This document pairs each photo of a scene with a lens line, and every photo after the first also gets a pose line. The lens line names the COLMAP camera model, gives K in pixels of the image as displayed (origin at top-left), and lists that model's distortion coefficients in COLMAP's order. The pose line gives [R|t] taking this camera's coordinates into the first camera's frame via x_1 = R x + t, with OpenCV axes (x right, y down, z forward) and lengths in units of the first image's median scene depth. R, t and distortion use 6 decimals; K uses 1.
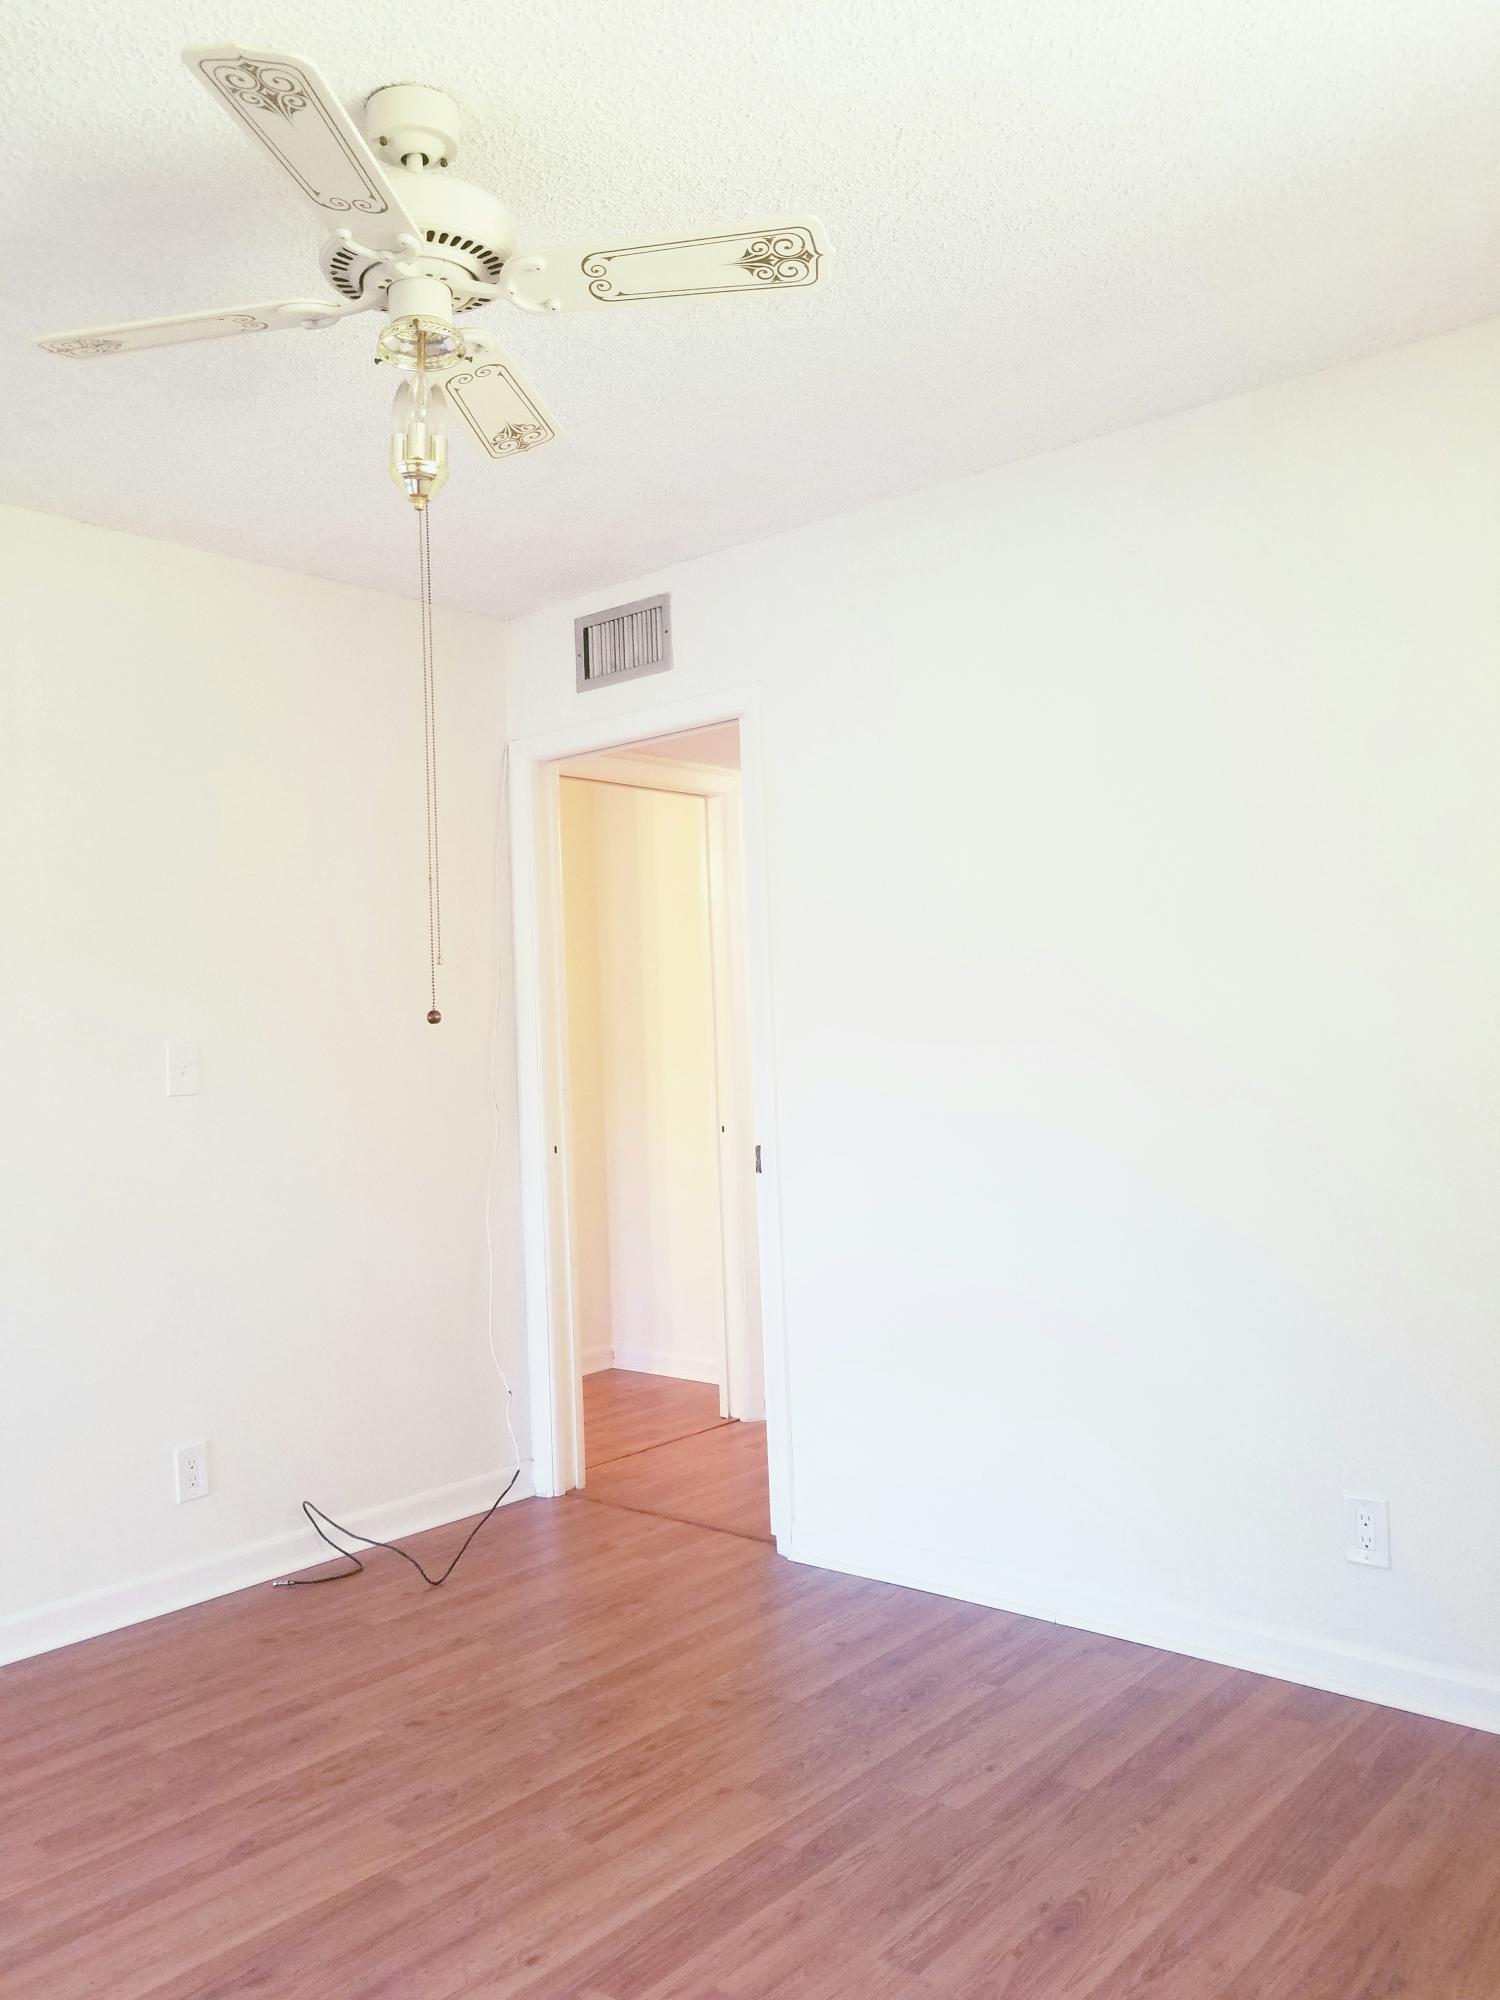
lens RADIAL K [[1596.0, 0, 749.5], [0, 1596.0, 999.7], [0, 0, 1]] dist [-0.004473, 0.003684]
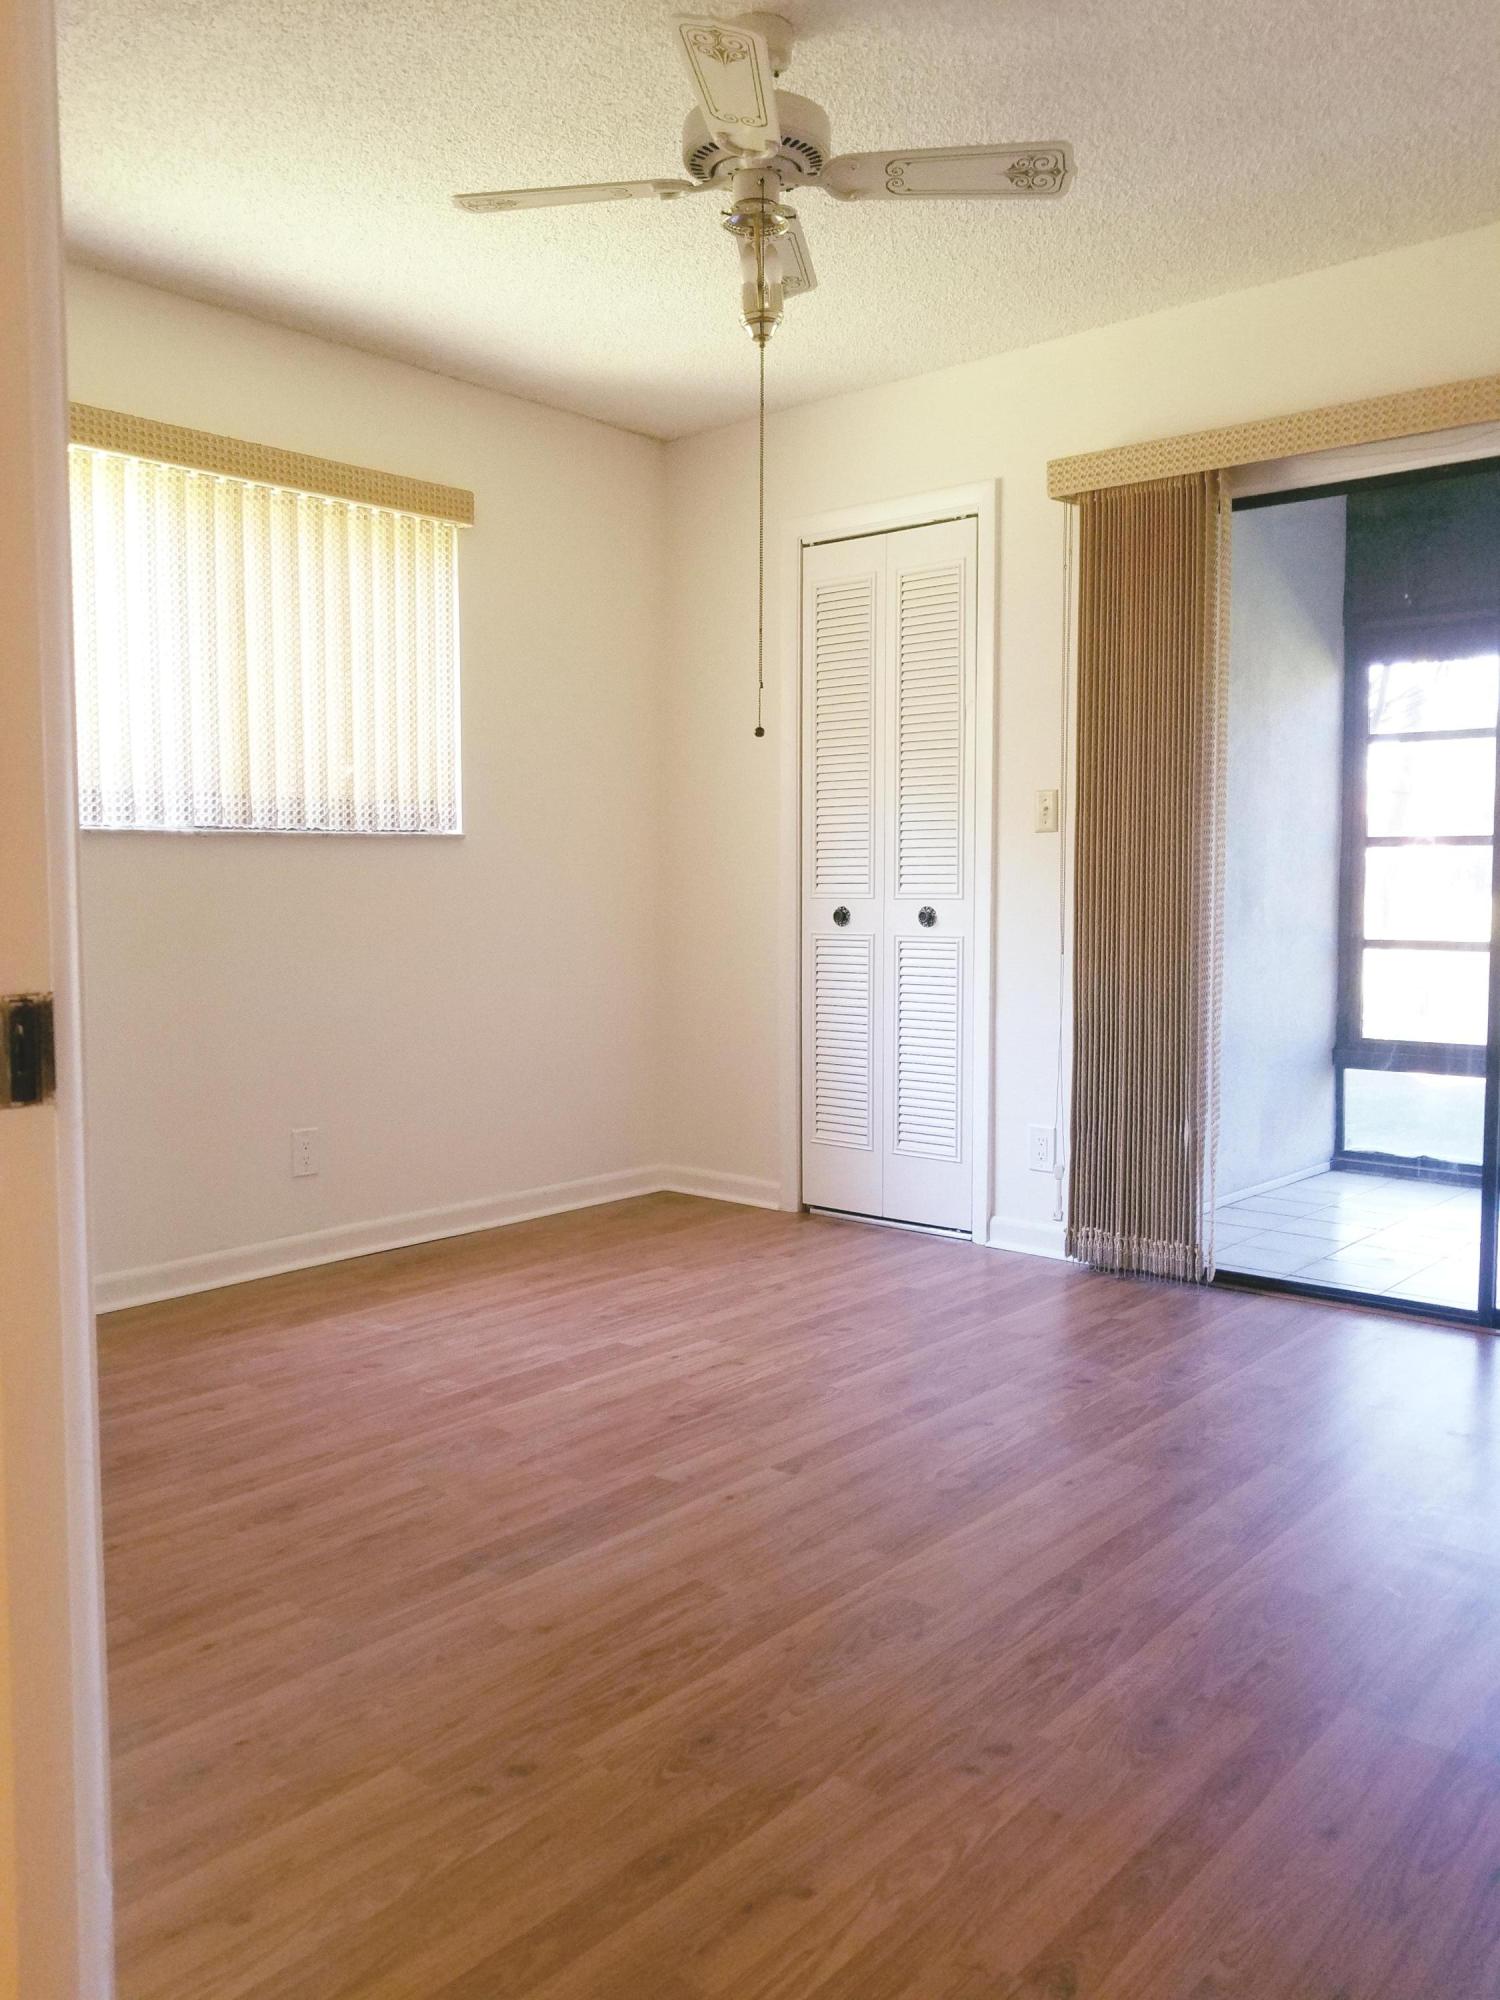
lens RADIAL K [[1596.0, 0, 750.8], [0, 1596.0, 997.9], [0, 0, 1]] dist [-0.004473, 0.003684]
pose [[-0.999281, 0.036932, -0.008609, -0.126945], [0.036529, 0.998404, 0.043082, 0.133425], [0.010186, 0.042737, -0.999034, 1.794468]]
